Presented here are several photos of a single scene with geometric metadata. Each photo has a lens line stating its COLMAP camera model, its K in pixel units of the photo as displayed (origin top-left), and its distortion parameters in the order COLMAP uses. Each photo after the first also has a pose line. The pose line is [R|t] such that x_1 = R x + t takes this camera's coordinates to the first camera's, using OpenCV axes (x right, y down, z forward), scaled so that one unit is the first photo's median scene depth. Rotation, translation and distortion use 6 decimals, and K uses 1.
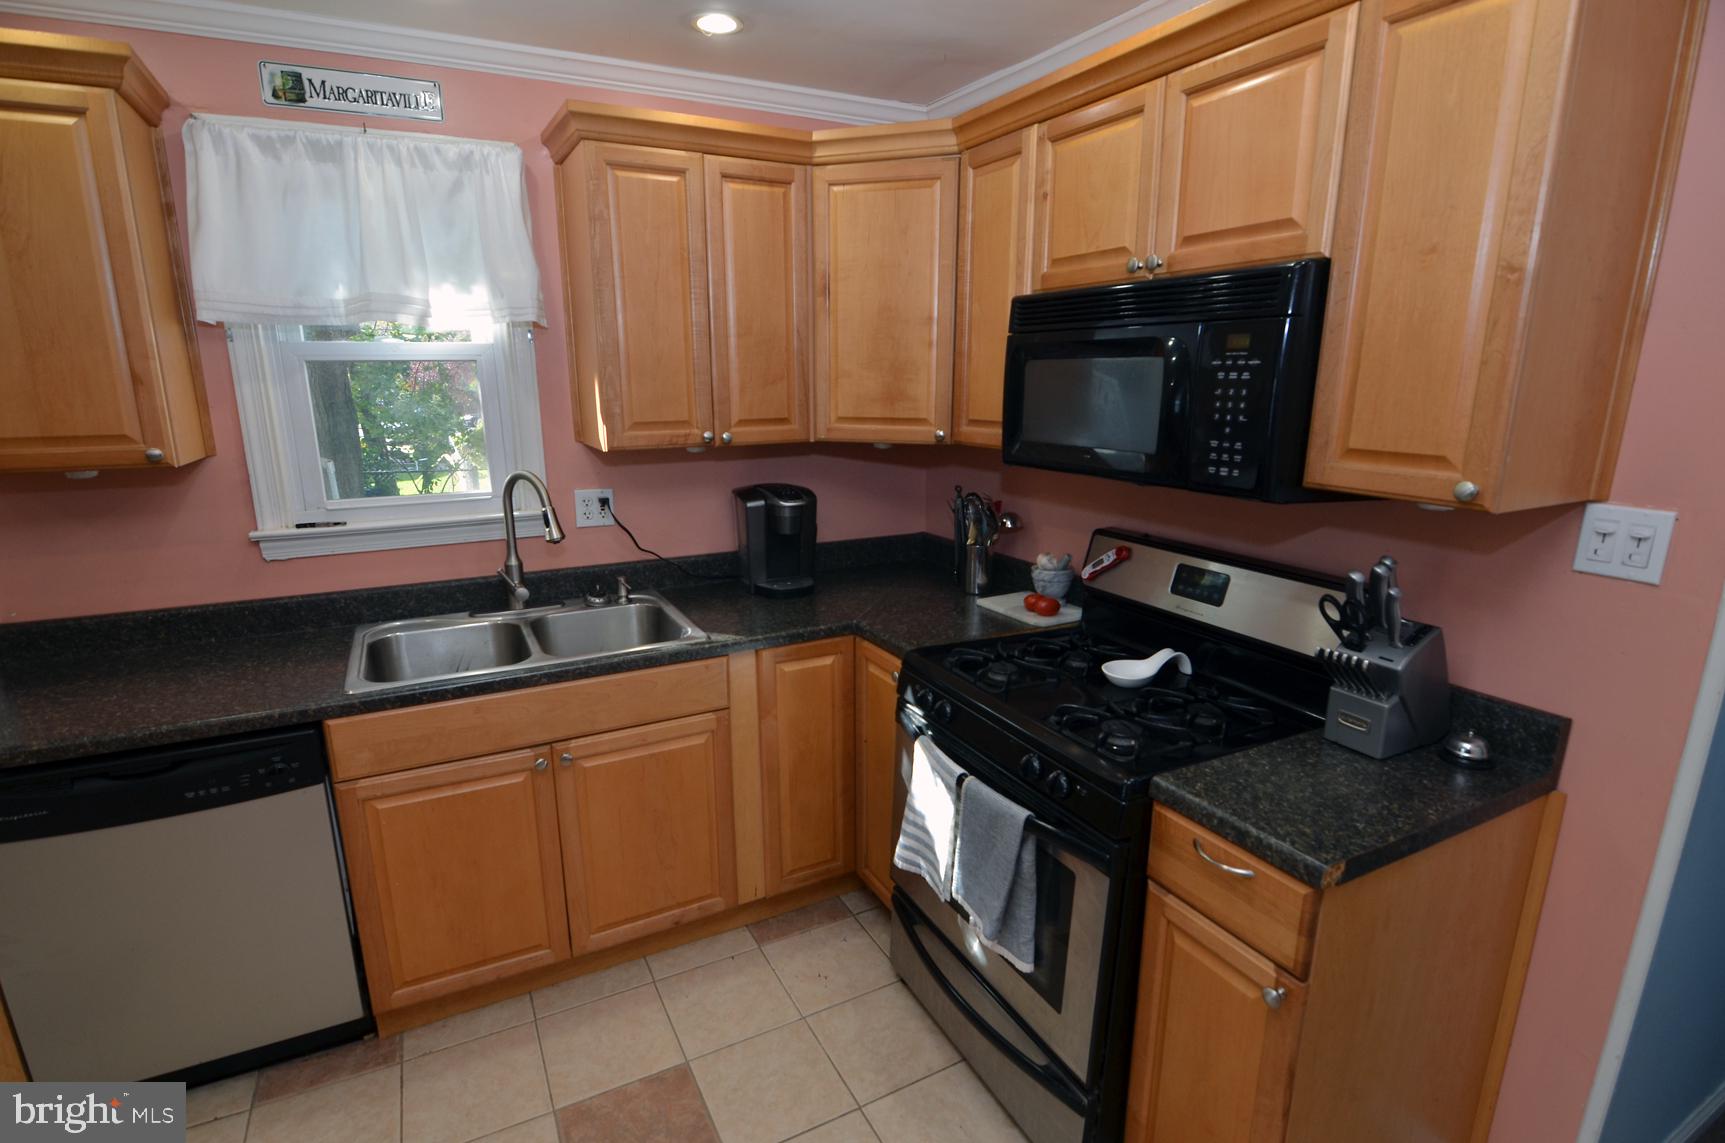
lens RADIAL K [[828.7, 0, 848.5], [0, 828.7, 582.6], [0, 0, 1]] dist [-0.006944, -0.009611]
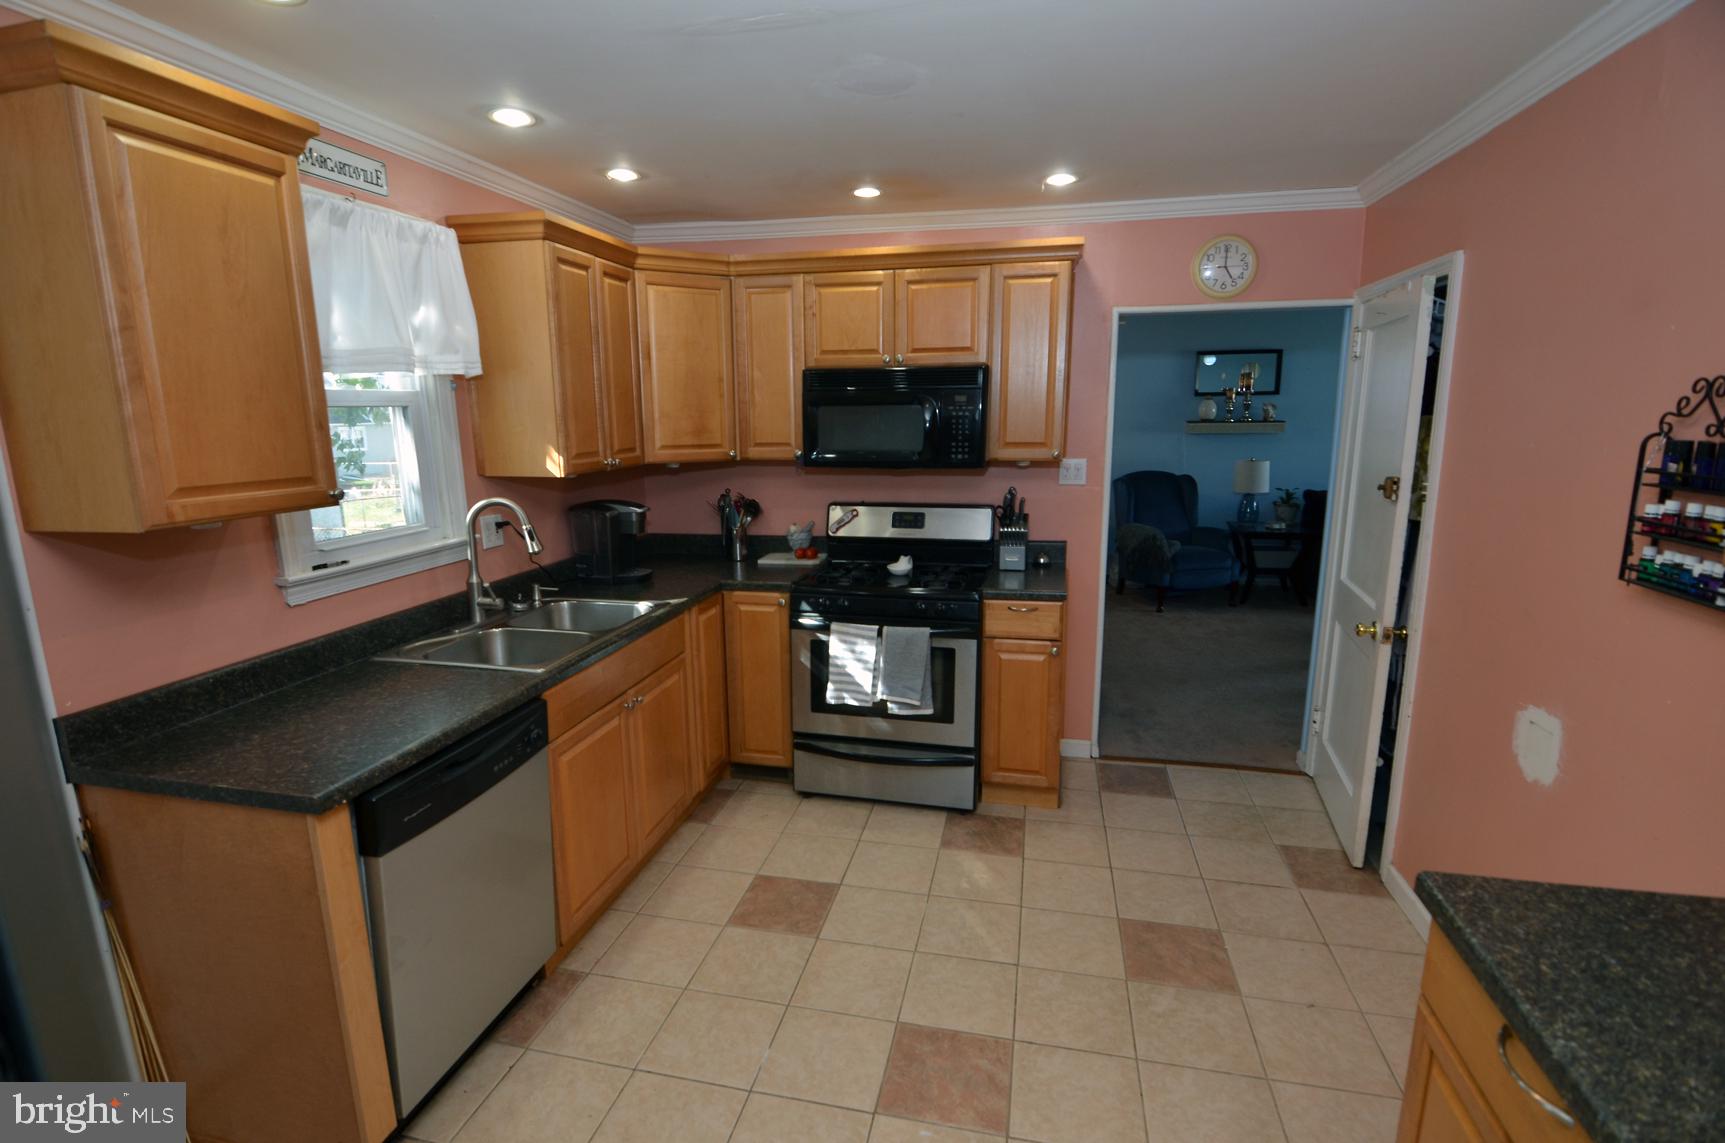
lens RADIAL K [[828.7, 0, 847.4], [0, 828.7, 582.5], [0, 0, 1]] dist [-0.006944, -0.009611]
pose [[0.649455, -0.159073, 0.743576, -1.091813], [0.192982, 0.980338, 0.041169, 0.036165], [-0.735504, 0.116760, 0.667383, -0.169128]]
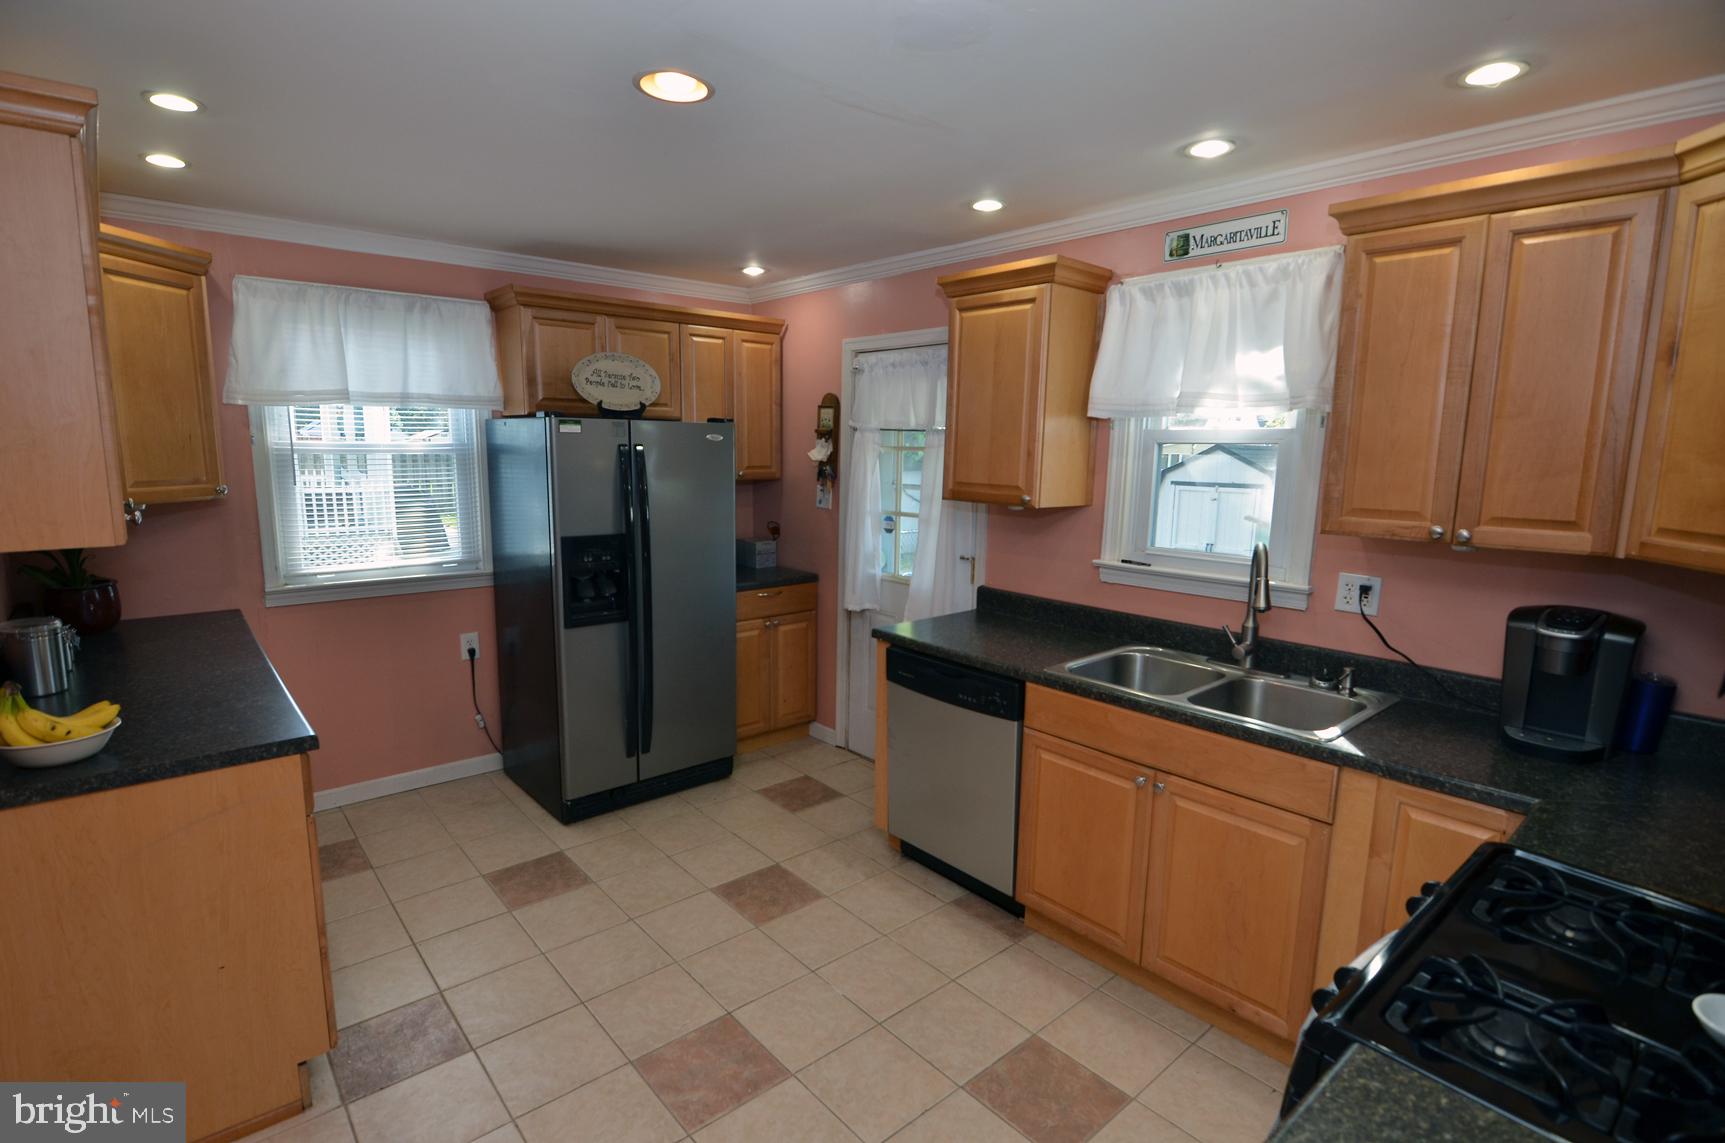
lens RADIAL K [[828.7, 0, 849.5], [0, 828.7, 581.7], [0, 0, 1]] dist [-0.006944, -0.009611]
pose [[0.232012, 0.165359, -0.958555, 0.606779], [-0.248303, 0.962865, 0.106003, -0.074928], [0.940487, 0.213418, 0.264455, 0.235660]]
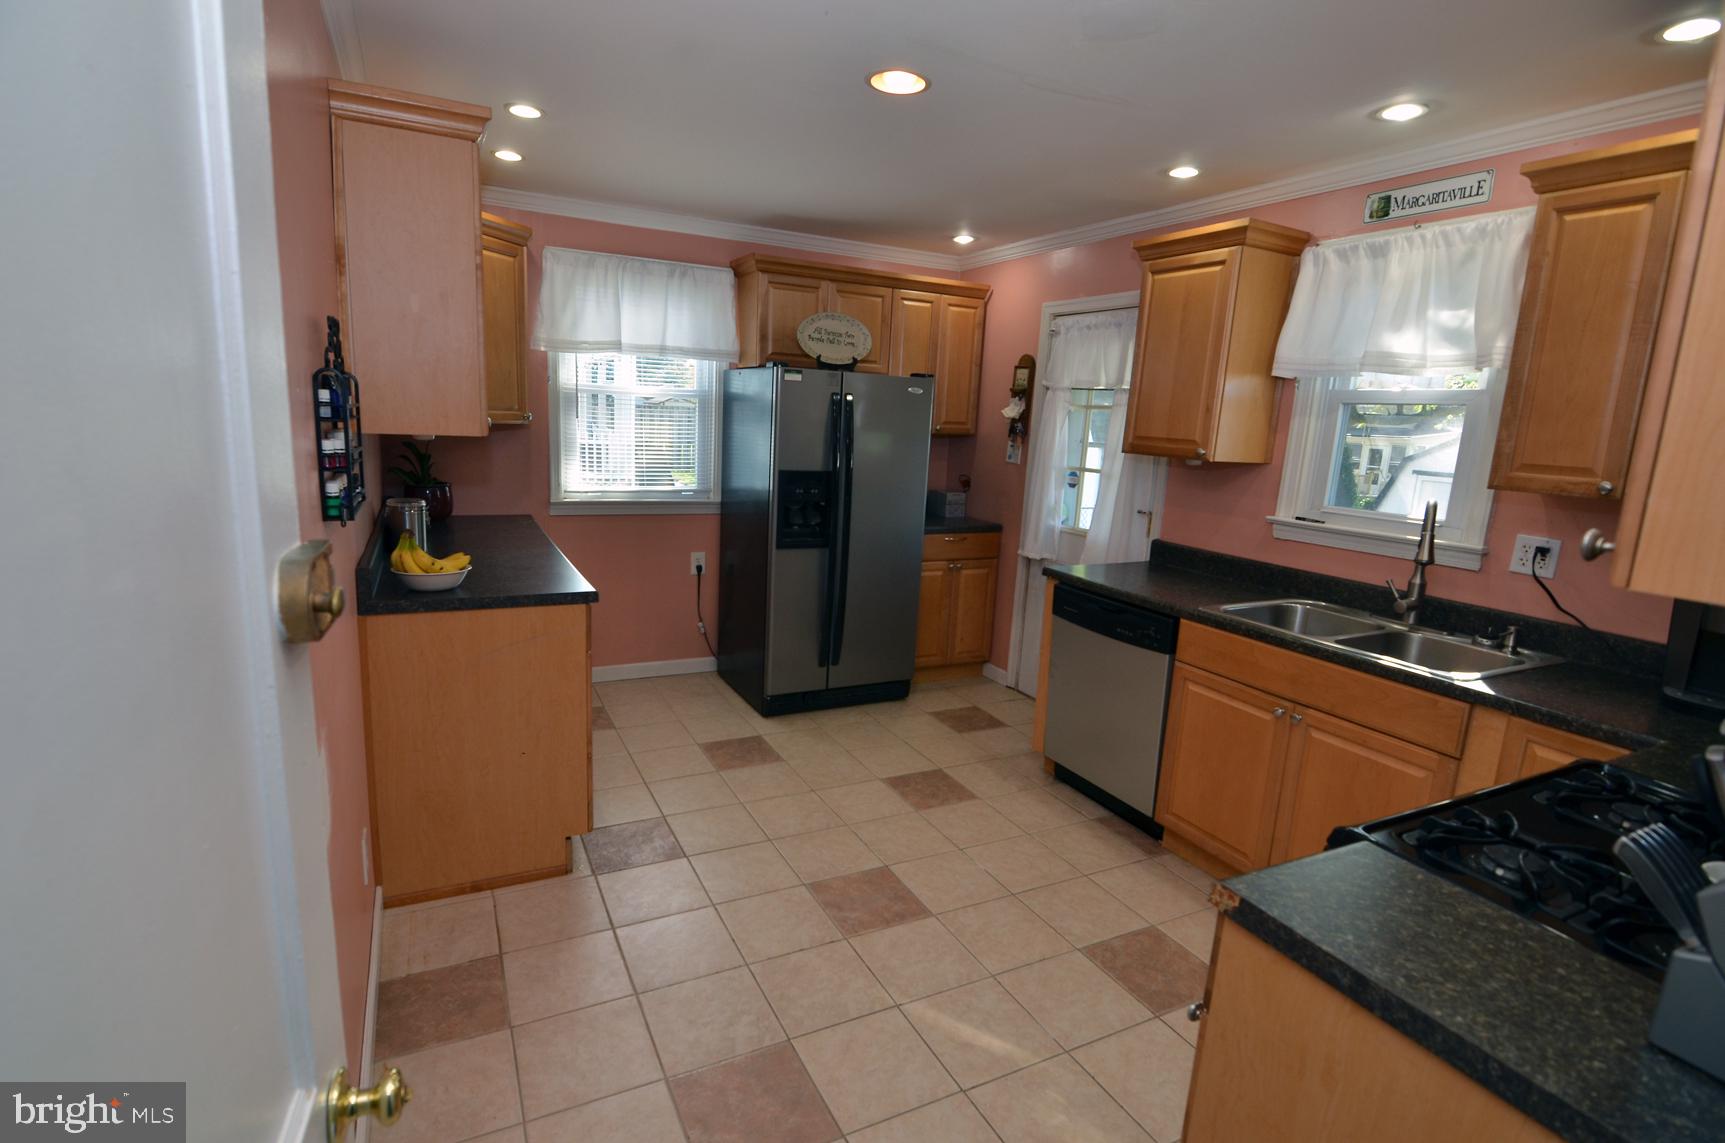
lens RADIAL K [[828.7, 0, 850.3], [0, 828.7, 580.9], [0, 0, 1]] dist [-0.006944, -0.009611]
pose [[-0.011662, 0.200012, -0.979724, 0.820970], [-0.287547, 0.937734, 0.194862, -0.025956], [0.957696, 0.283989, 0.046577, 0.255182]]
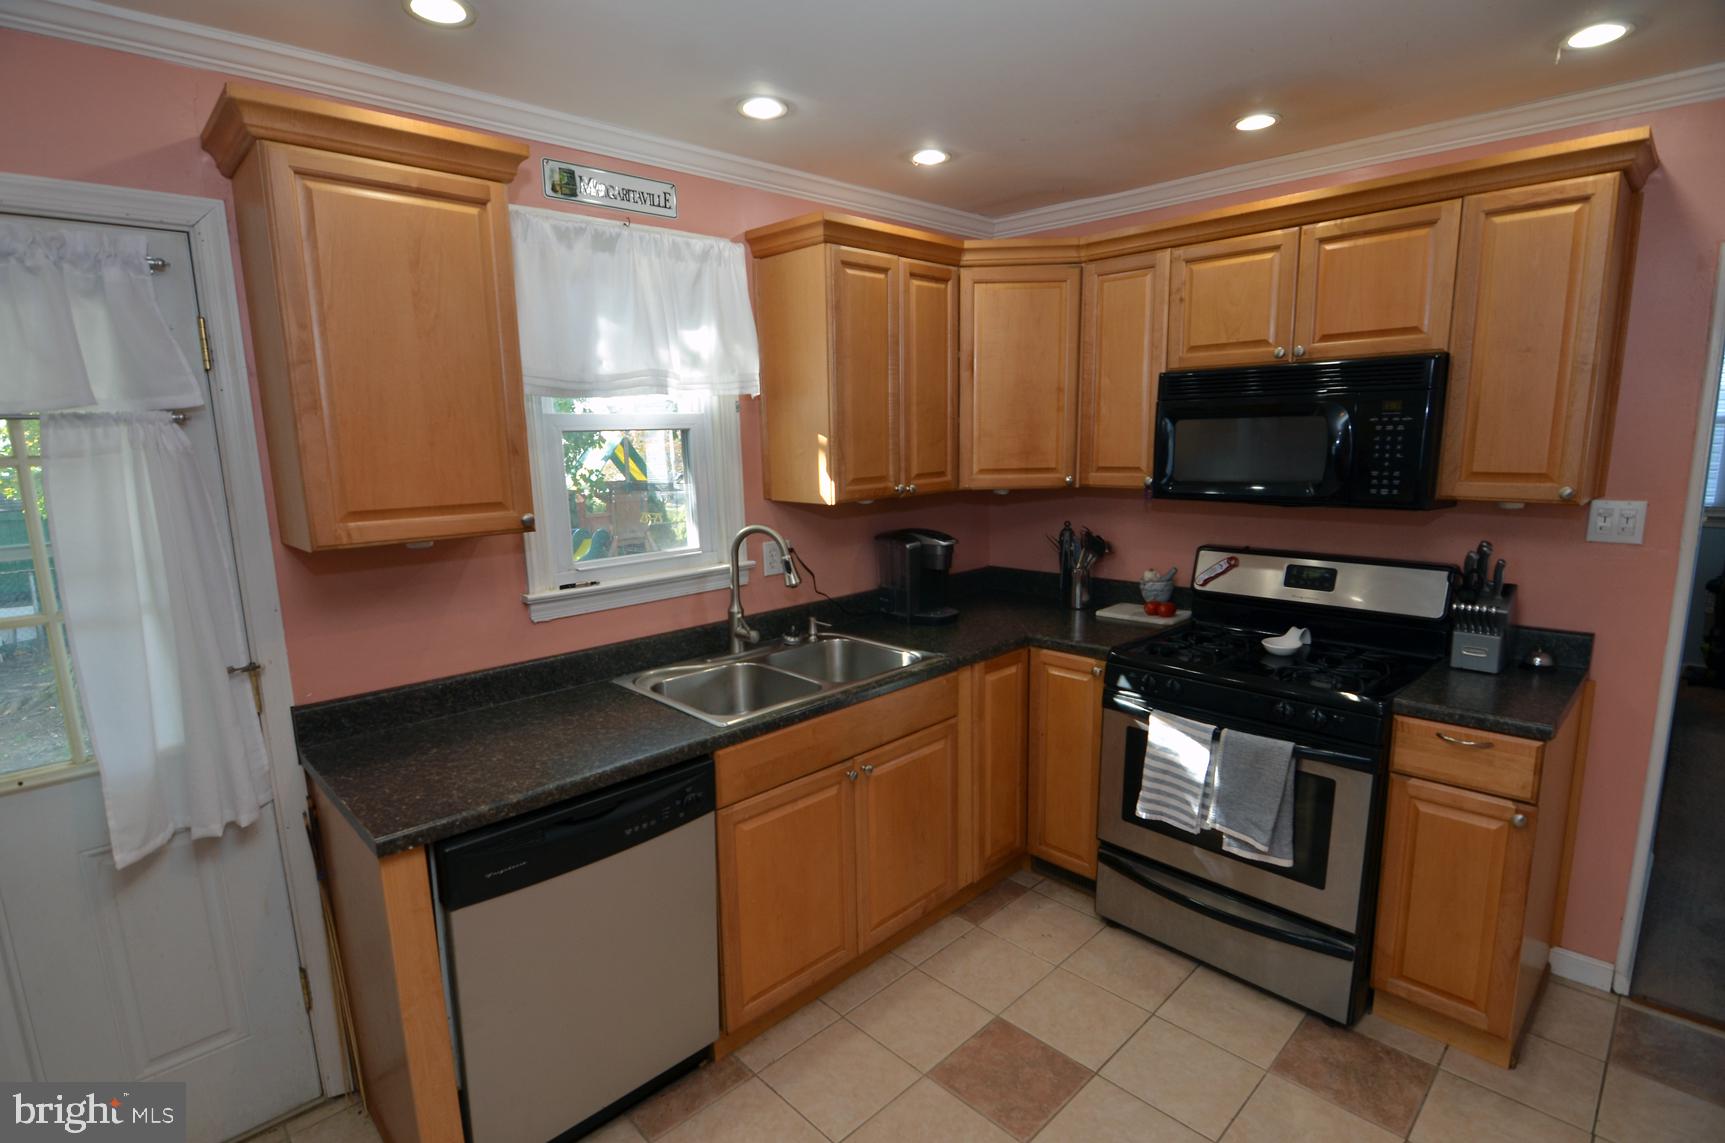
lens RADIAL K [[828.7, 0, 848.5], [0, 828.7, 582.7], [0, 0, 1]] dist [-0.006944, -0.009611]
pose [[0.959565, -0.070095, 0.272619, -0.661028], [0.089429, 0.994236, -0.059136, 0.021754], [-0.266903, 0.081125, 0.960303, -0.111796]]
